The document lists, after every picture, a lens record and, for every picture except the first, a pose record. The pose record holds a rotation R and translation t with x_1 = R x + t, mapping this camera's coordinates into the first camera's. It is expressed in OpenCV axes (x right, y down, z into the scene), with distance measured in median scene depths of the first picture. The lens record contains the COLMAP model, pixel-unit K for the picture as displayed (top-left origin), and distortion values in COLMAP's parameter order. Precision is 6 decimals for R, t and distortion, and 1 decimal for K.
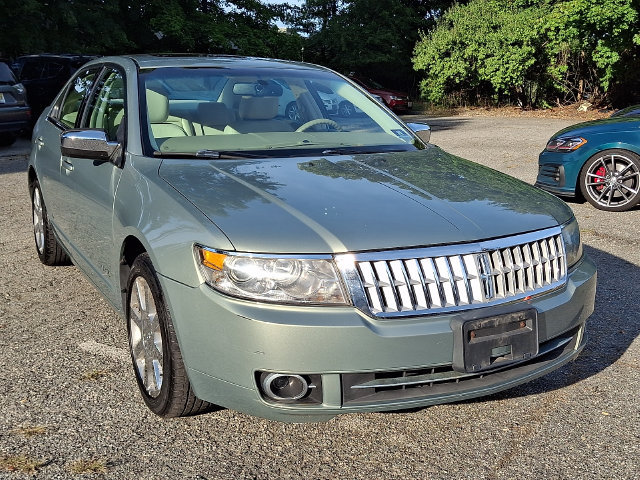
lens RADIAL K [[679.5, 0, 321.6], [0, 679.5, 220.5], [0, 0, 1]] dist [0.162565, -0.440950]
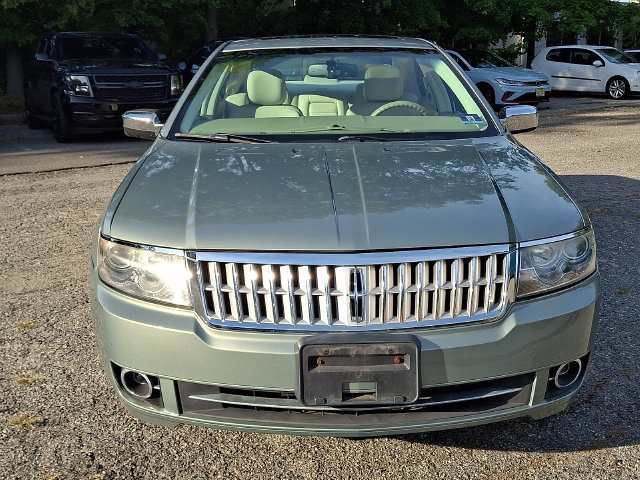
lens RADIAL K [[701.0, 0, 319.2], [0, 701.0, 200.5], [0, 0, 1]] dist [0.052001, -0.024423]
pose [[0.898034, 0.067019, -0.434791, 0.566732], [-0.067598, 0.997612, 0.014153, -0.042361], [0.434701, 0.016681, 0.900420, 0.212304]]
